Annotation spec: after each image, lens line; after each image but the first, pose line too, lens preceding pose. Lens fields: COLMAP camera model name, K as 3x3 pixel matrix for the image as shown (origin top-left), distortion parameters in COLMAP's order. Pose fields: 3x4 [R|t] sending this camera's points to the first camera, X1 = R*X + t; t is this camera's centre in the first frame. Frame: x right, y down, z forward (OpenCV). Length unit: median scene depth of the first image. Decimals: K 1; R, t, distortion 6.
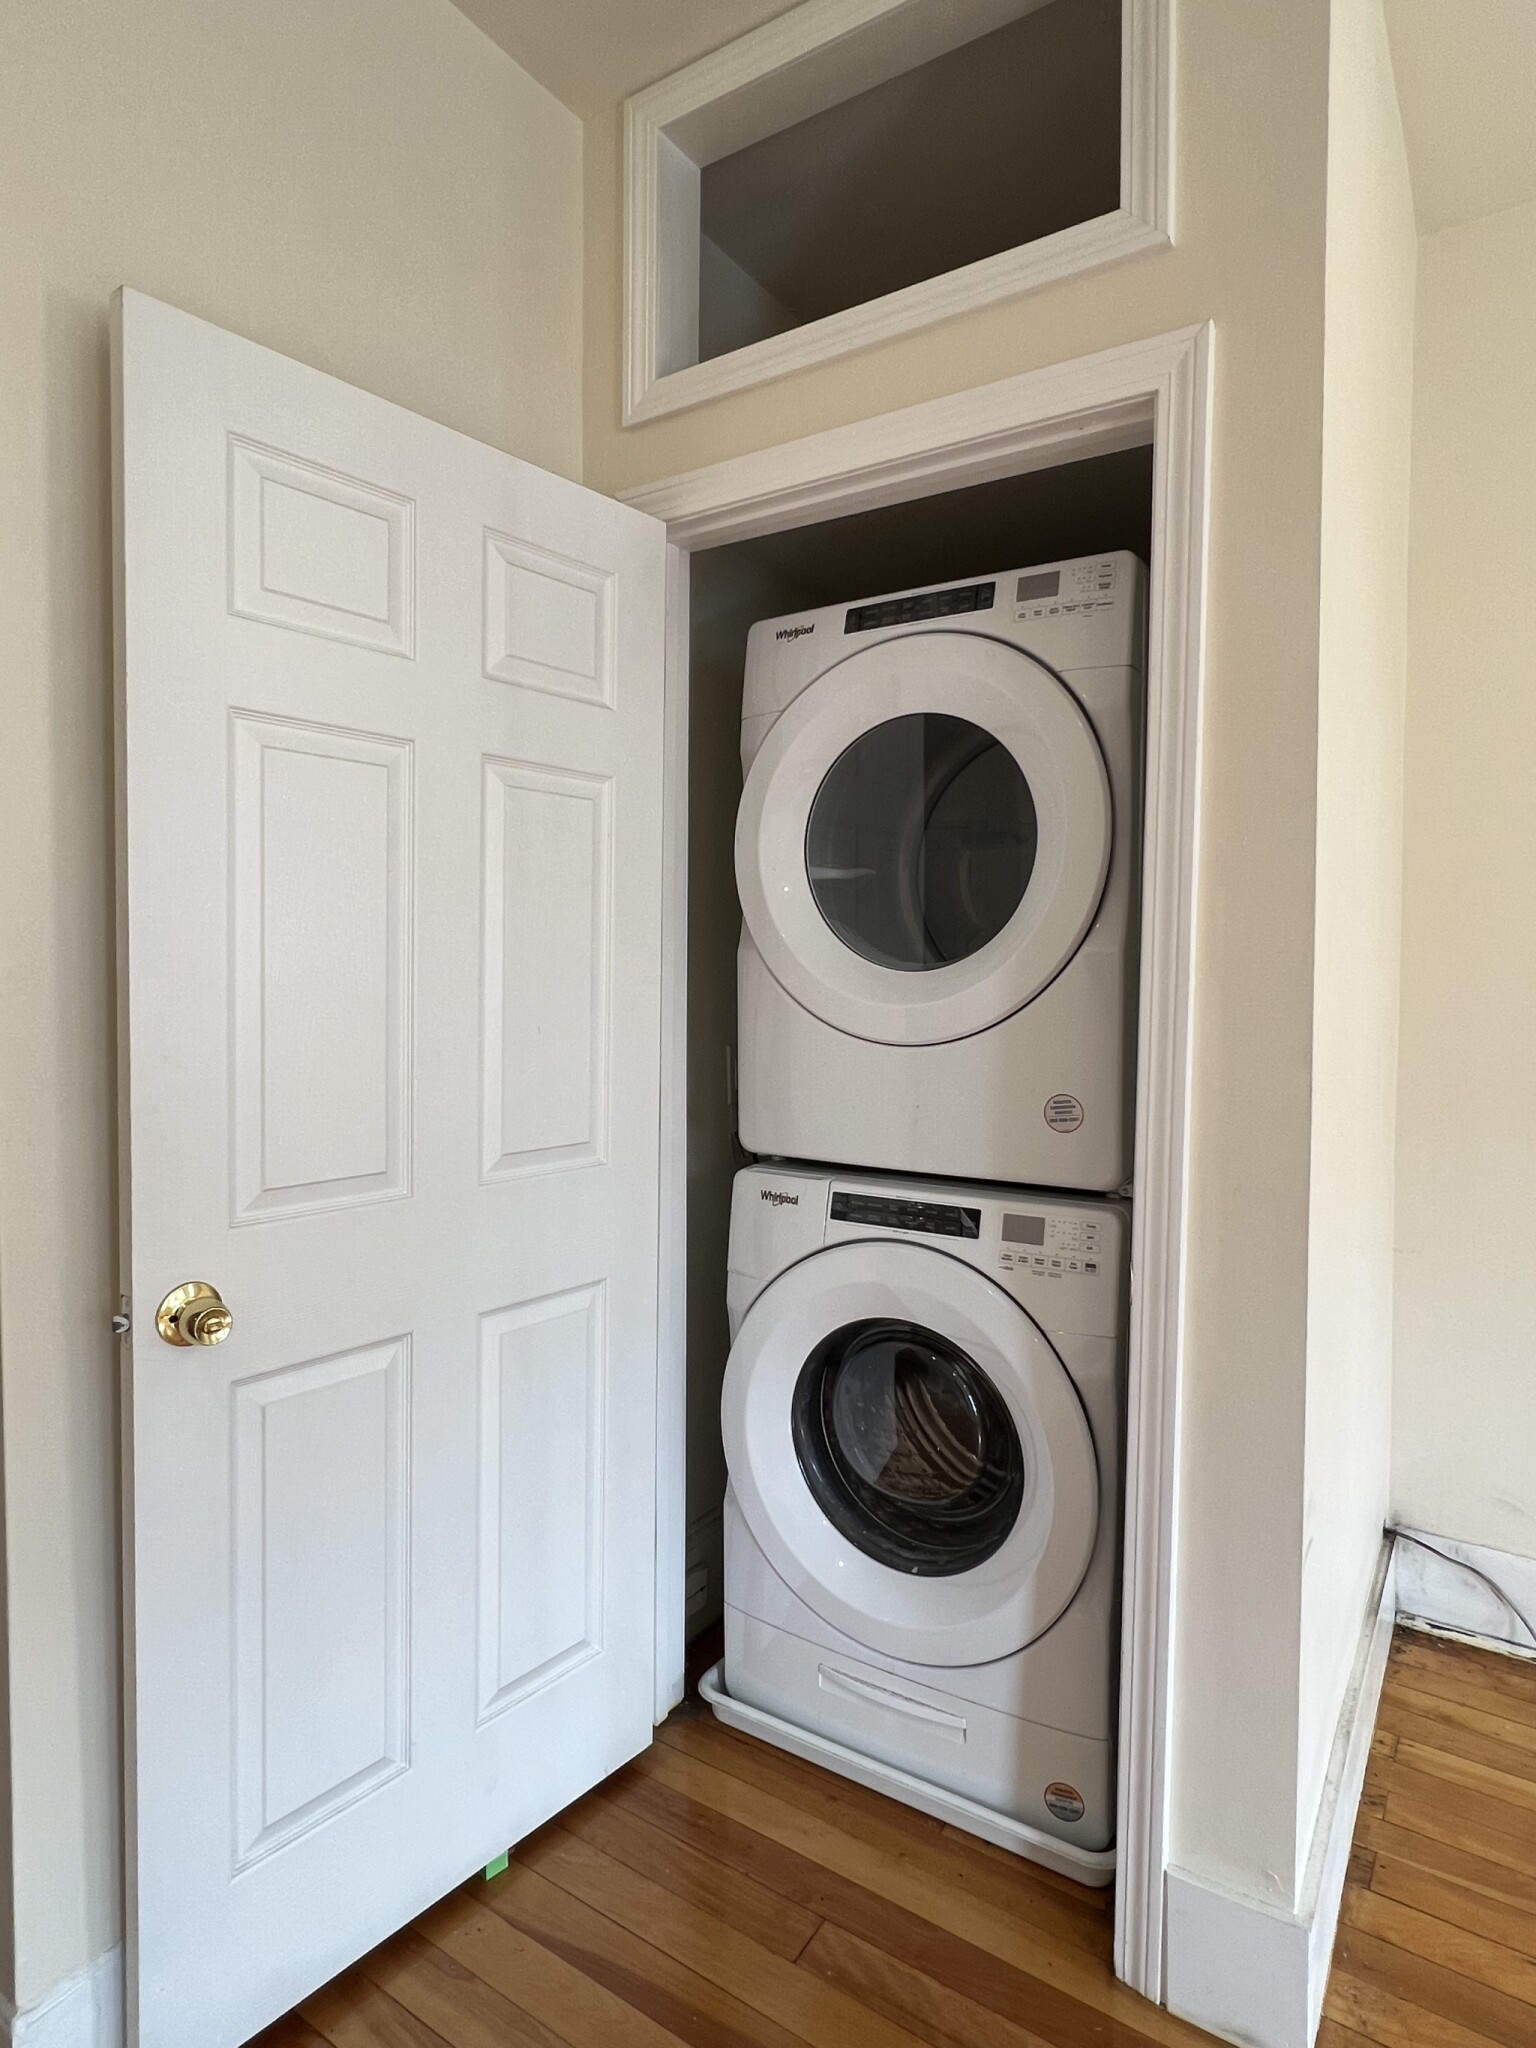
lens RADIAL K [[1124.7, 0, 772.3], [0, 1124.7, 1006.9], [0, 0, 1]] dist [-0.003141, 0.001419]
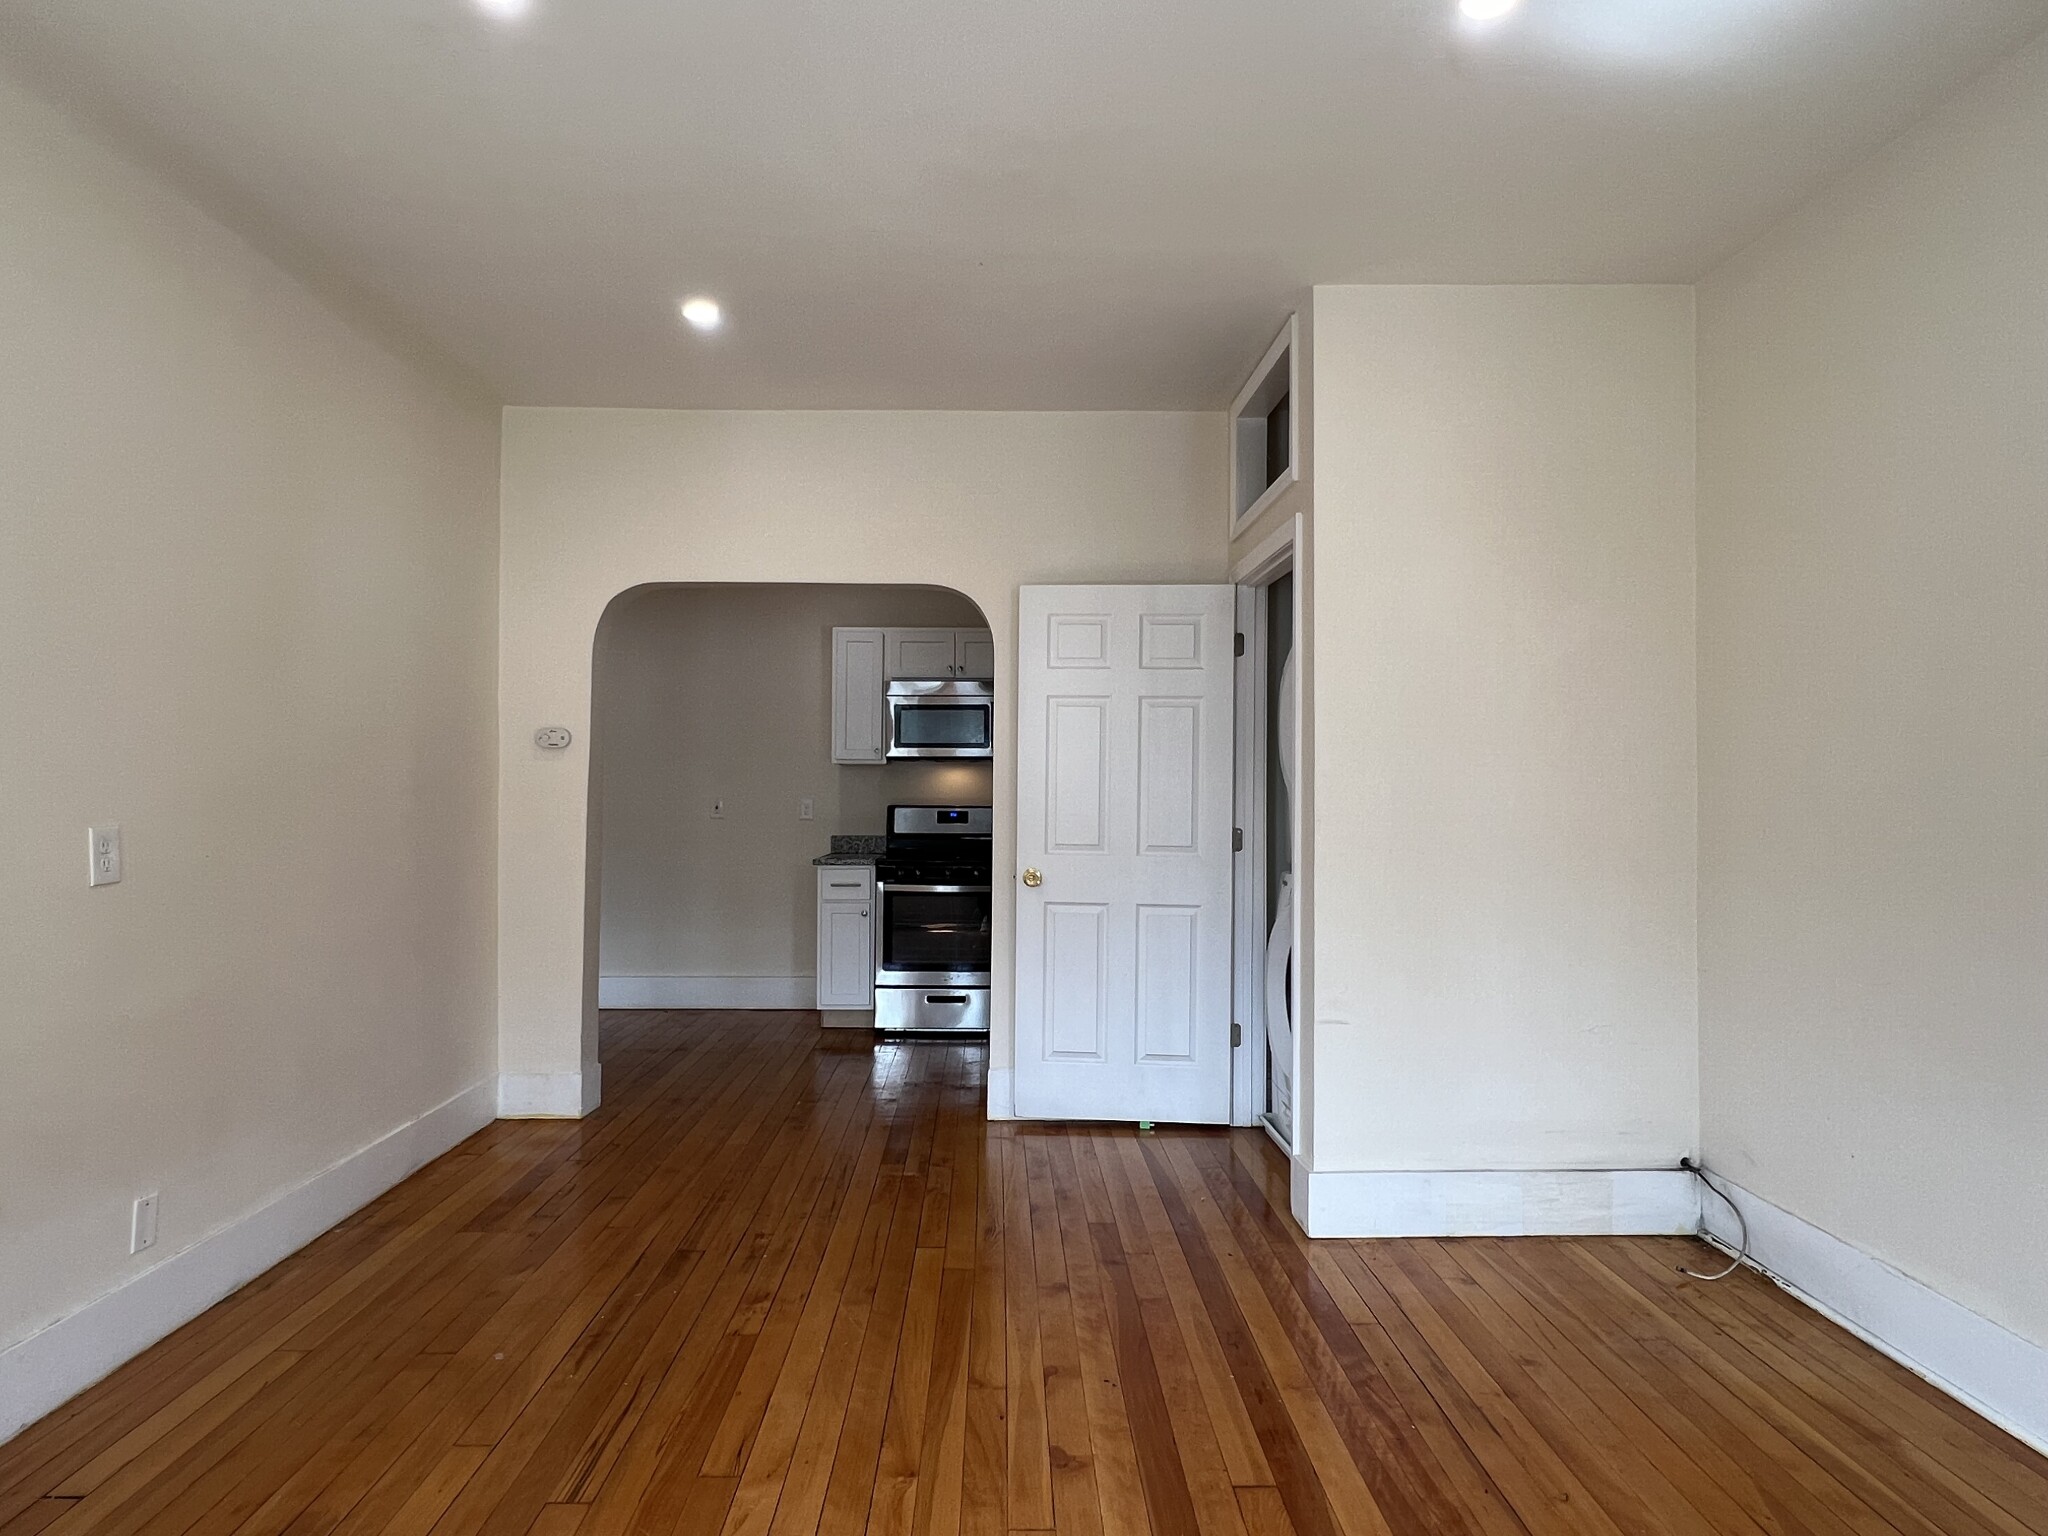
lens RADIAL K [[1124.7, 0, 1008.1], [0, 1124.7, 768.1], [0, 0, 1]] dist [-0.003141, 0.001419]
pose [[0.568253, -0.014162, -0.822732, 1.618577], [-0.035348, 0.998509, -0.041602, 0.065837], [0.822094, 0.052722, 0.566905, -0.717624]]
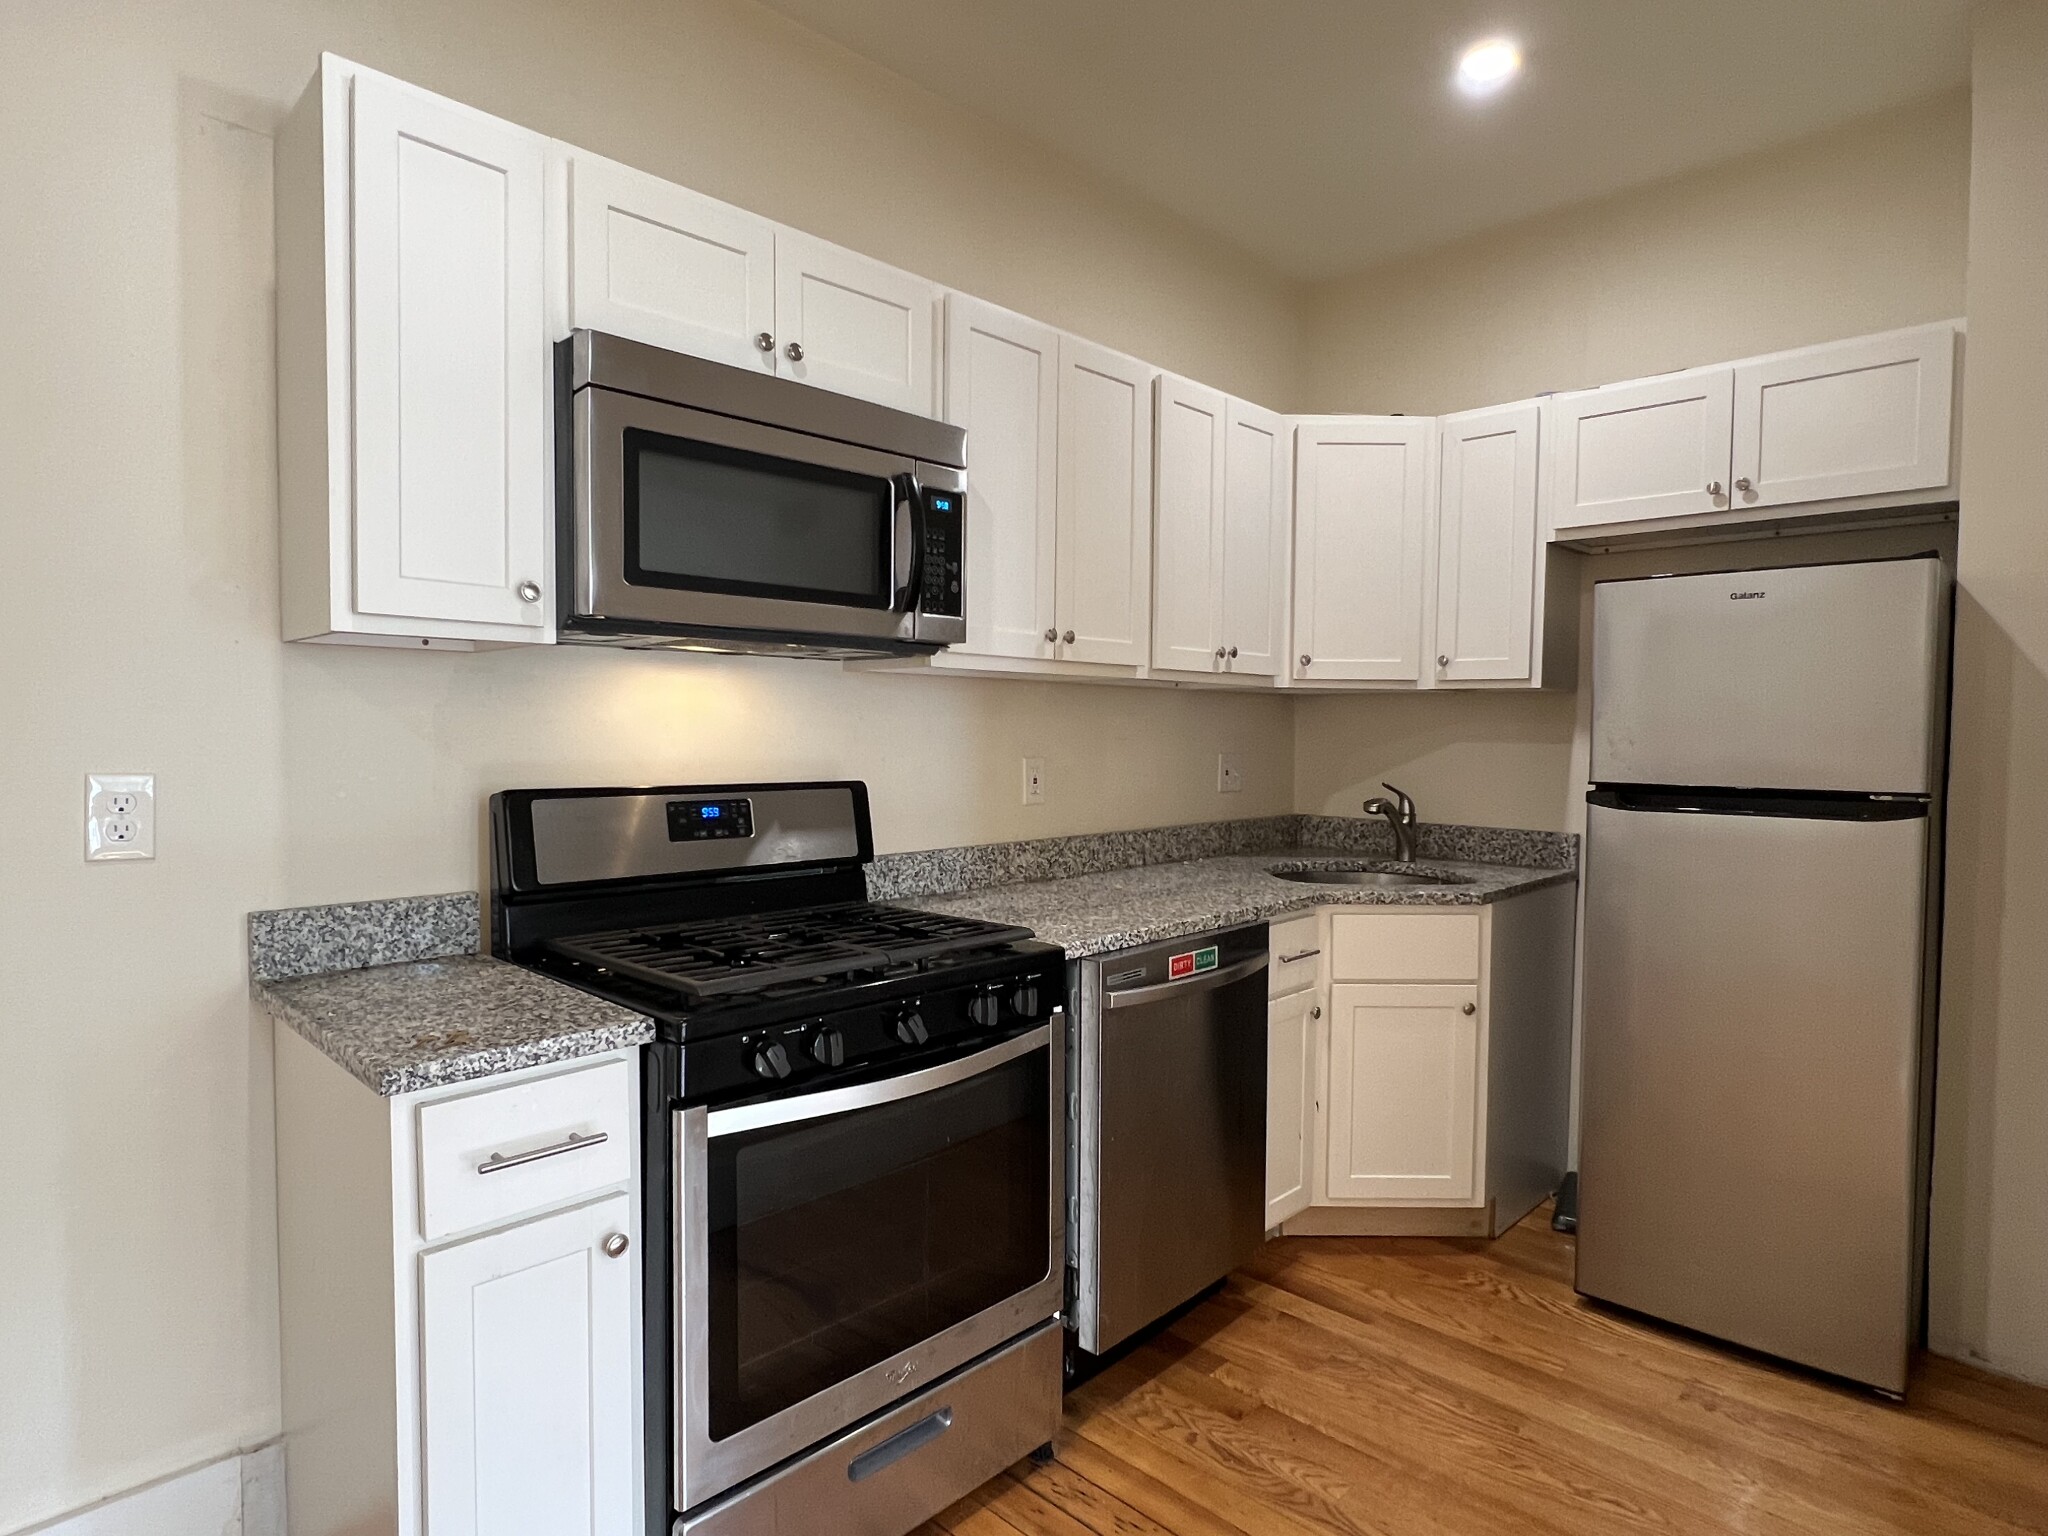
lens RADIAL K [[1124.7, 0, 1007.0], [0, 1124.7, 763.3], [0, 0, 1]] dist [-0.003141, 0.001419]
pose [[0.982292, 0.013388, -0.186876, -1.004046], [-0.015394, 0.999838, -0.009288, 0.024655], [0.186721, 0.012000, 0.982340, 0.108262]]
